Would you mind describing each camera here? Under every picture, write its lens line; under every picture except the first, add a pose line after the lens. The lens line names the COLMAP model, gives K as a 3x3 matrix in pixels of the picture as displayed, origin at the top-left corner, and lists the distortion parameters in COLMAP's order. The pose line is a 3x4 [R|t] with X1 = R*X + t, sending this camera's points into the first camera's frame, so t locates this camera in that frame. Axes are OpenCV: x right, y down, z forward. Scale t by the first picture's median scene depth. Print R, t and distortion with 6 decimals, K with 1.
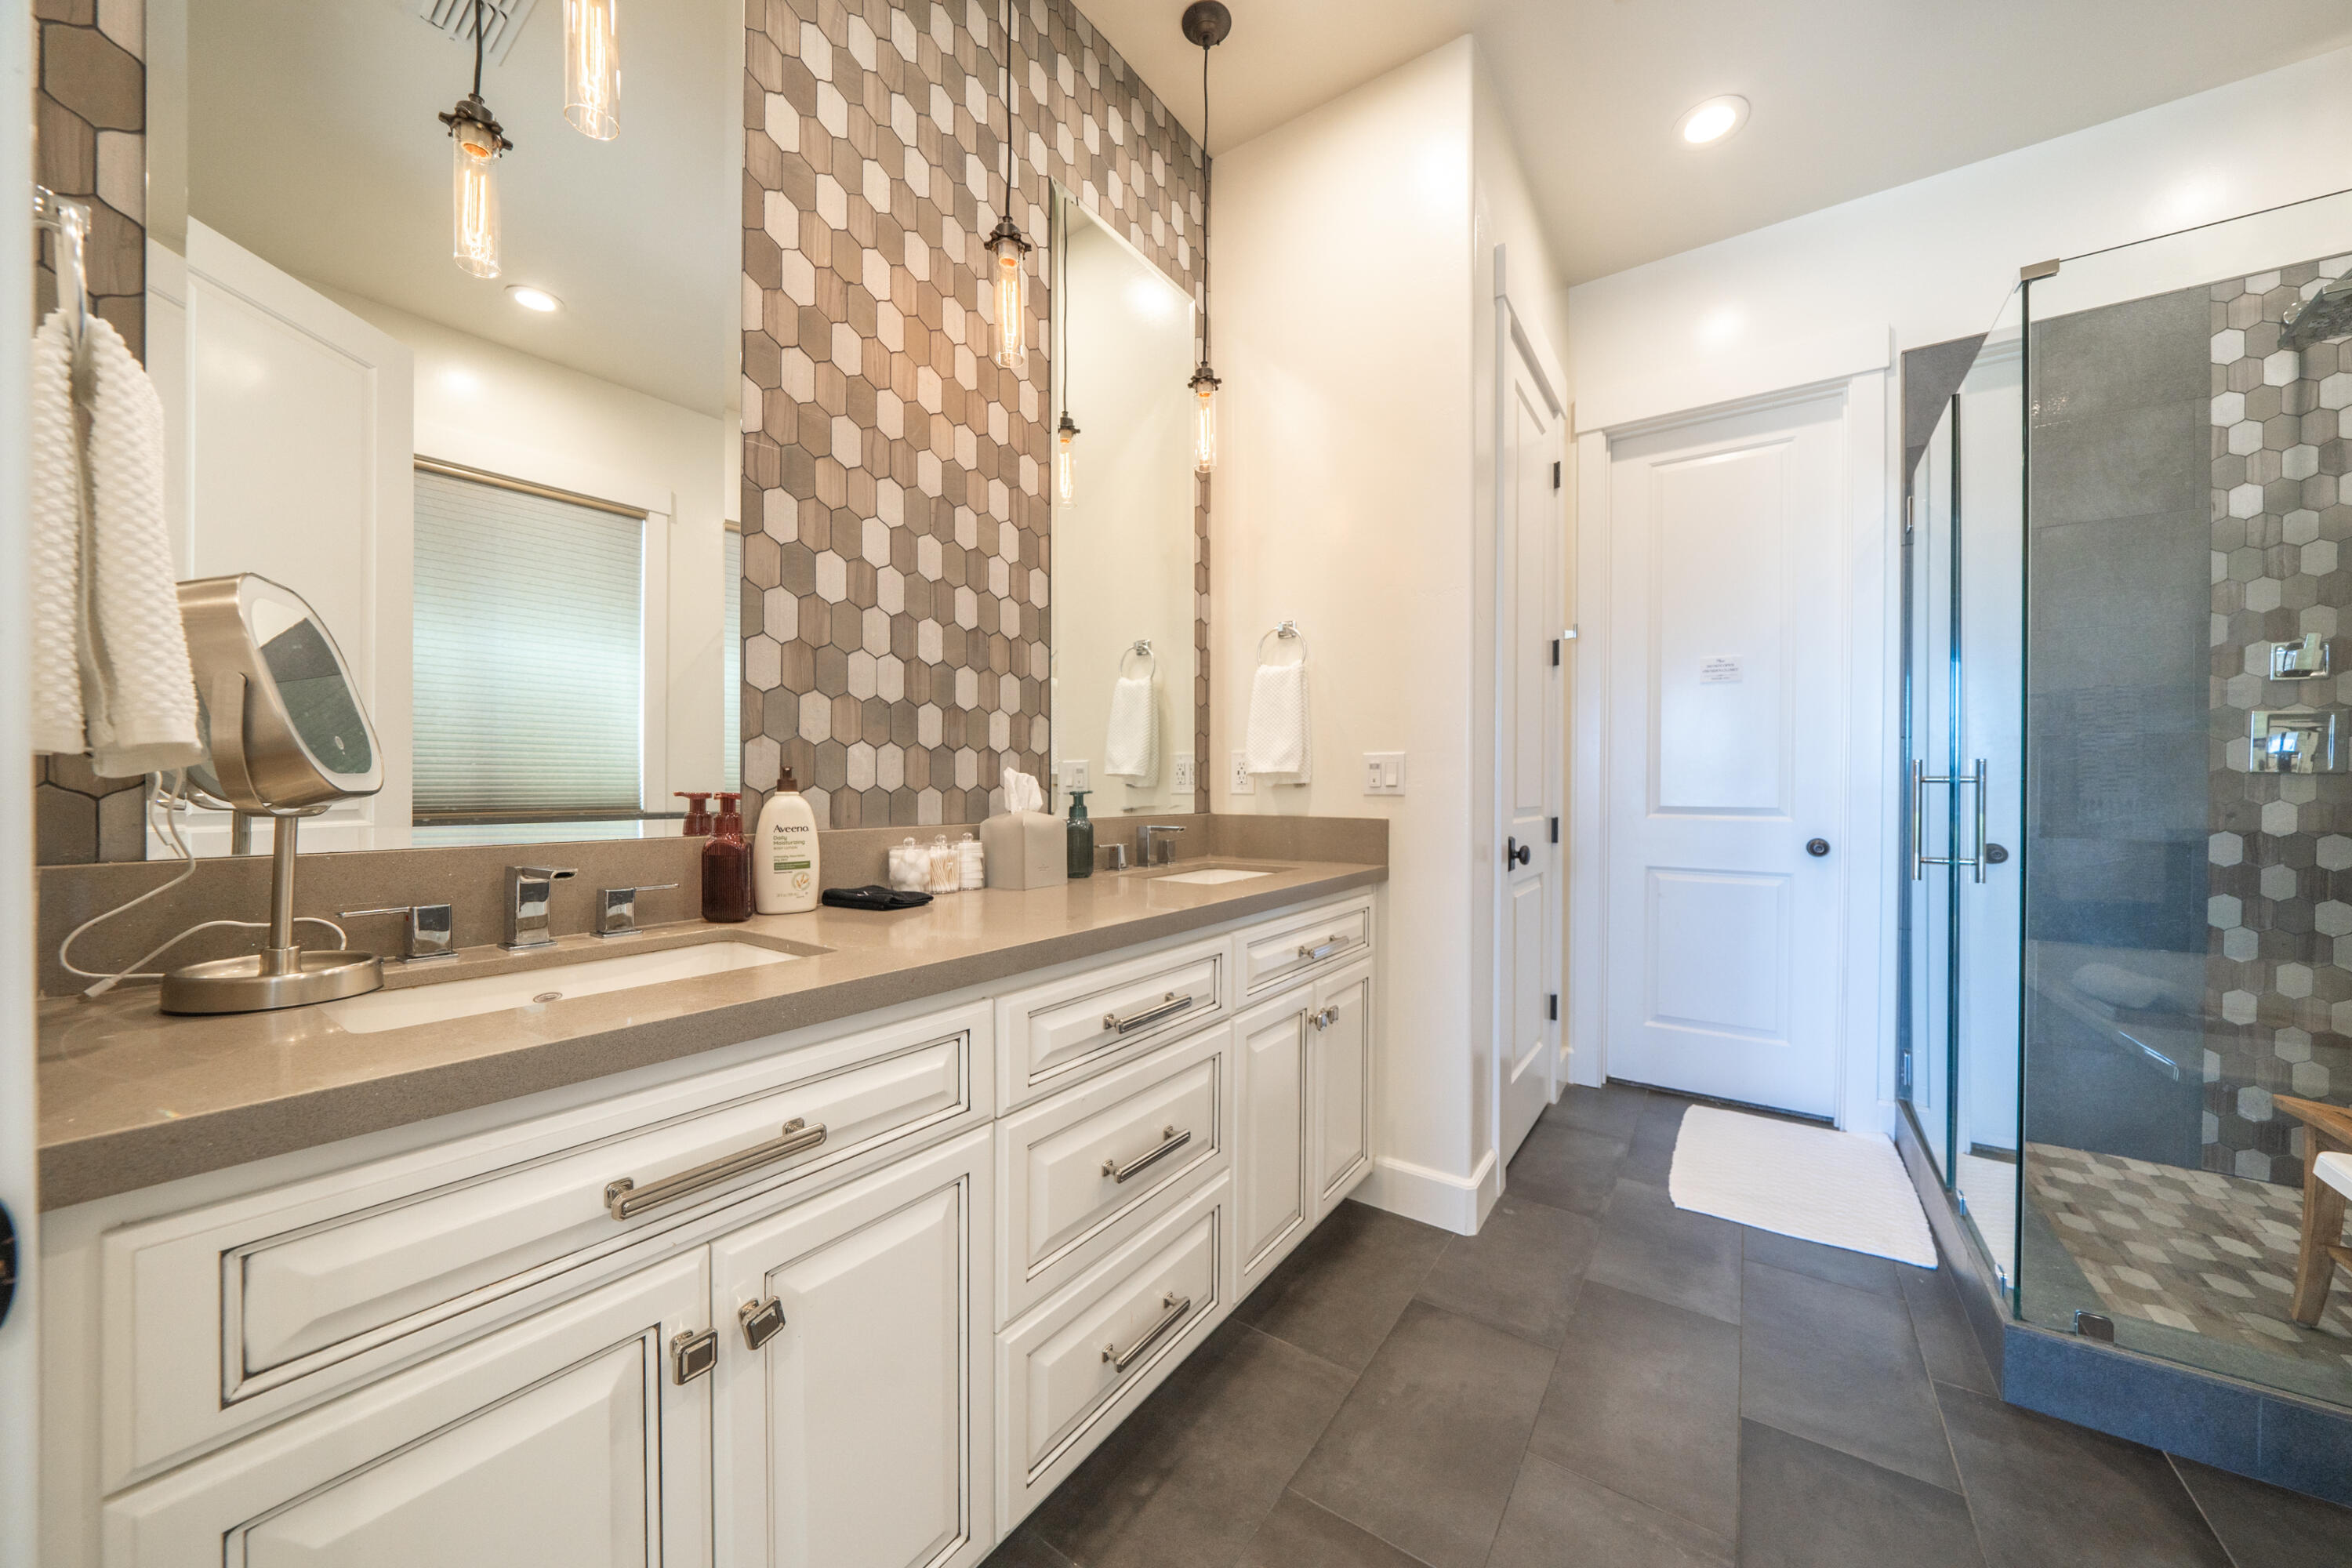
lens RADIAL K [[815.2, 0, 1175.3], [0, 815.2, 776.0], [0, 0, 1]] dist [-0.012446, 0.000403]
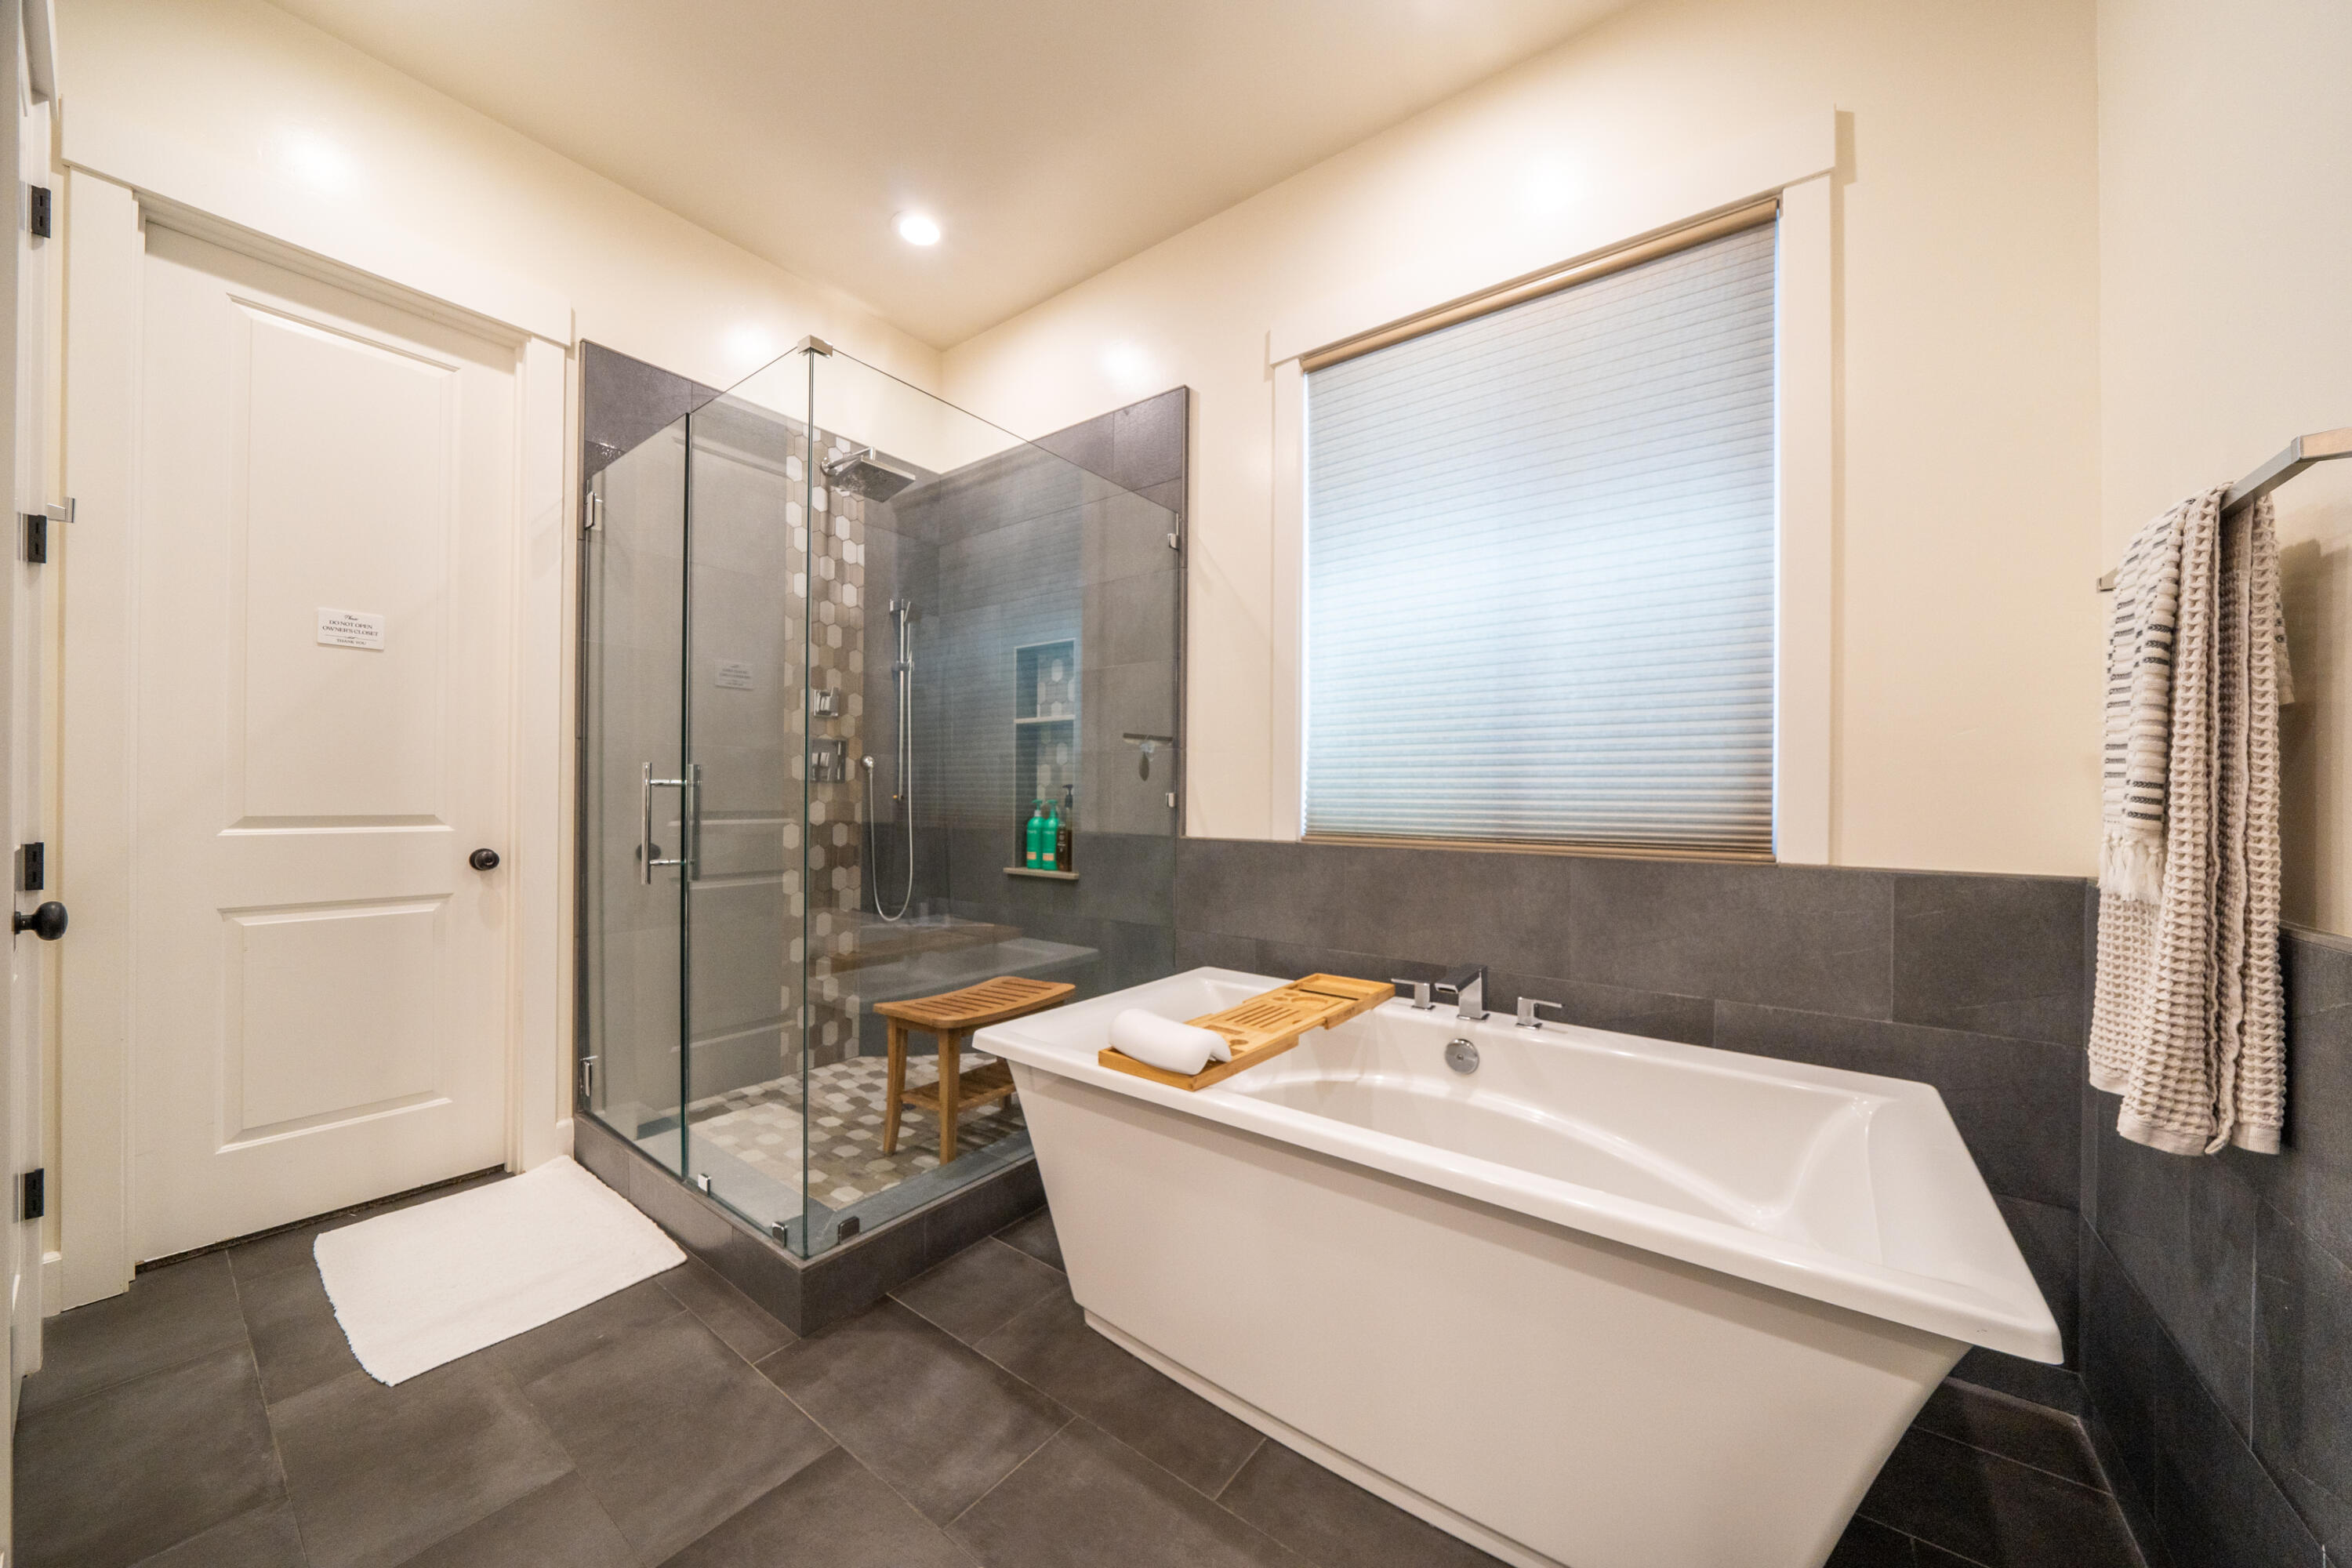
lens RADIAL K [[816.3, 0, 1176.9], [0, 816.3, 792.3], [0, 0, 1]] dist [-0.009598, 0.000054]
pose [[0.030316, -0.001861, 0.999539, -0.055900], [-0.020834, 0.999780, 0.002493, -0.000562], [-0.999323, -0.020900, 0.030270, 0.286327]]
